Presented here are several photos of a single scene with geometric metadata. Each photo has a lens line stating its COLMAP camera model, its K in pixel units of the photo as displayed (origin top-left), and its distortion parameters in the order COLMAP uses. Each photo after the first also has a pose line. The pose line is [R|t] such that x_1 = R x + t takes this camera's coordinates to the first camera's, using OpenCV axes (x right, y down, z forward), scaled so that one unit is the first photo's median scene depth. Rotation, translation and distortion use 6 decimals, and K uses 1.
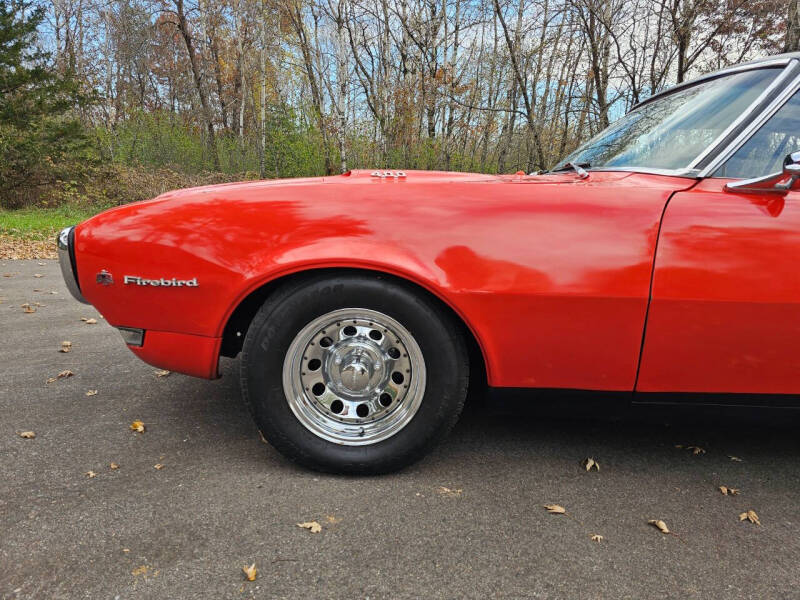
lens RADIAL K [[545.1, 0, 398.8], [0, 545.1, 292.1], [0, 0, 1]] dist [0.047971, -0.047395]
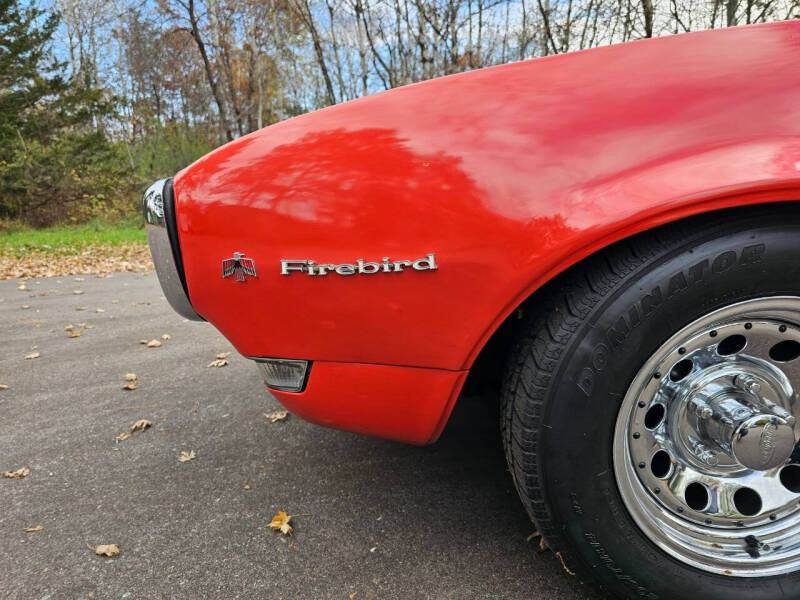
lens RADIAL K [[545.1, 0, 374.3], [0, 545.1, 301.2], [0, 0, 1]] dist [0.047971, -0.047395]
pose [[0.995896, -0.057298, -0.070058, -0.068334], [0.057985, 0.998287, 0.007813, 0.001827], [0.069490, -0.011844, 0.997512, 0.090049]]
